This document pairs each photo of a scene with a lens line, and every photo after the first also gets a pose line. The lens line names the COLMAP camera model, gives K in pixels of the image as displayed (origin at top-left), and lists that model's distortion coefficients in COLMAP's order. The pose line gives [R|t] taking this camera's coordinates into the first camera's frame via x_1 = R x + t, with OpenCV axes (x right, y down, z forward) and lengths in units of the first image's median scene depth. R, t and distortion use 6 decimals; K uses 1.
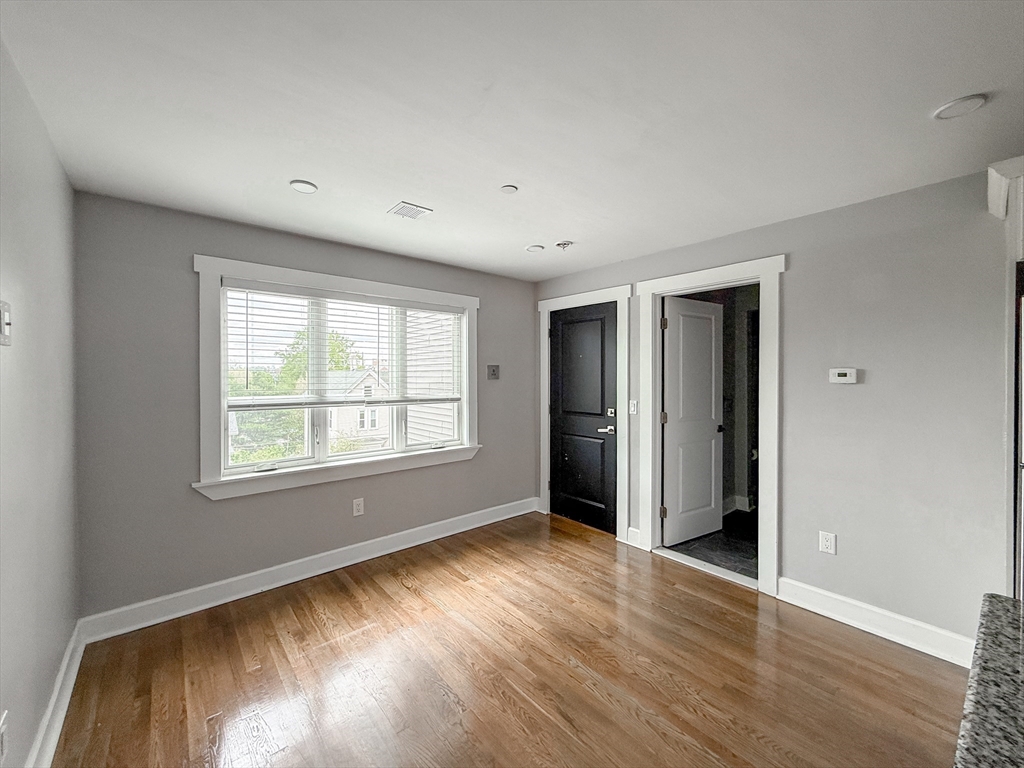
lens RADIAL K [[418.8, 0, 510.7], [0, 418.8, 376.8], [0, 0, 1]] dist [0.002425, 0.000541]
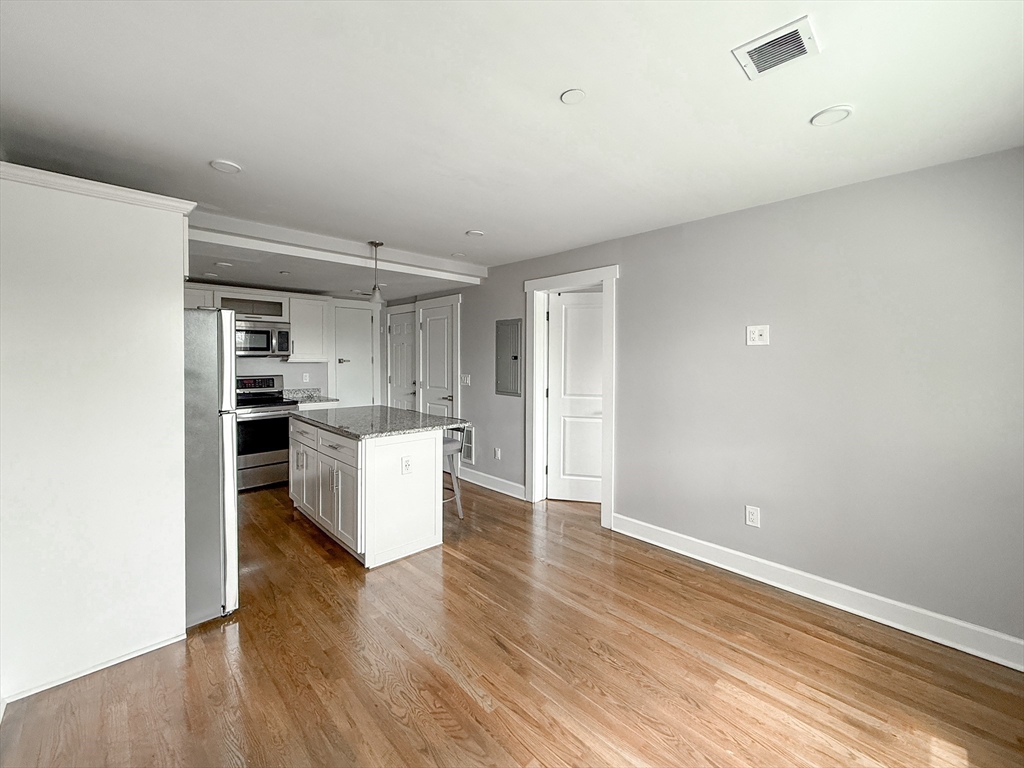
lens RADIAL K [[418.8, 0, 506.6], [0, 418.8, 365.6], [0, 0, 1]] dist [0.002425, 0.000541]
pose [[-0.997974, -0.002677, -0.063571, 0.121702], [-0.004012, 0.999774, 0.020883, -0.004636], [0.063501, 0.021096, -0.997759, 1.340973]]
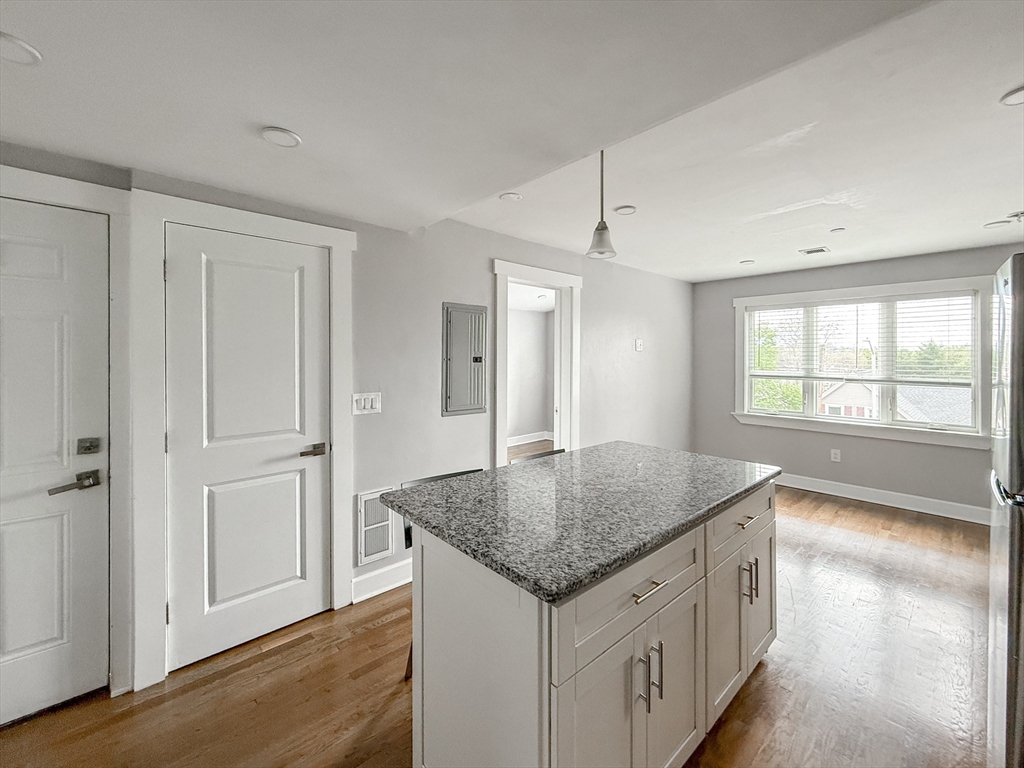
lens RADIAL K [[418.8, 0, 510.7], [0, 418.8, 360.4], [0, 0, 1]] dist [0.002425, 0.000541]
pose [[0.038508, 0.010983, -0.999198, 1.086992], [-0.003746, 0.999934, 0.010847, -0.011185], [0.999251, 0.003325, 0.038547, -0.130747]]
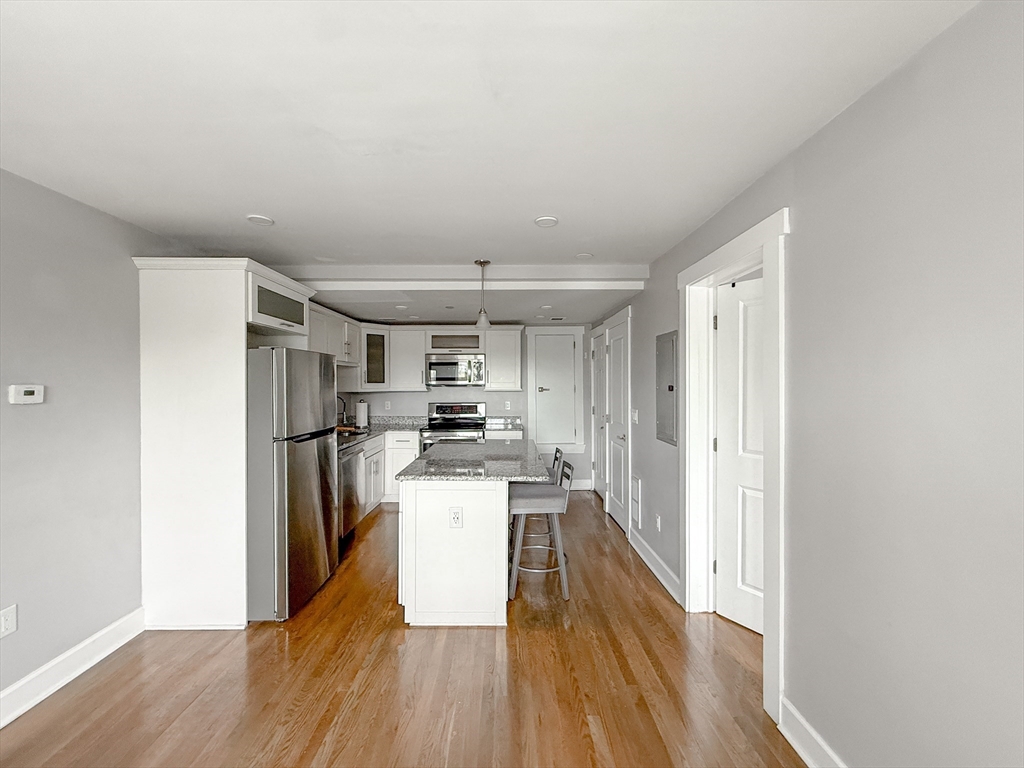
lens RADIAL K [[418.8, 0, 505.7], [0, 418.8, 385.8], [0, 0, 1]] dist [0.002425, 0.000541]
pose [[-0.773298, -0.003934, 0.634031, -0.346363], [0.003078, 0.999946, 0.009958, -0.019380], [-0.634035, 0.009652, -0.773244, 0.887967]]
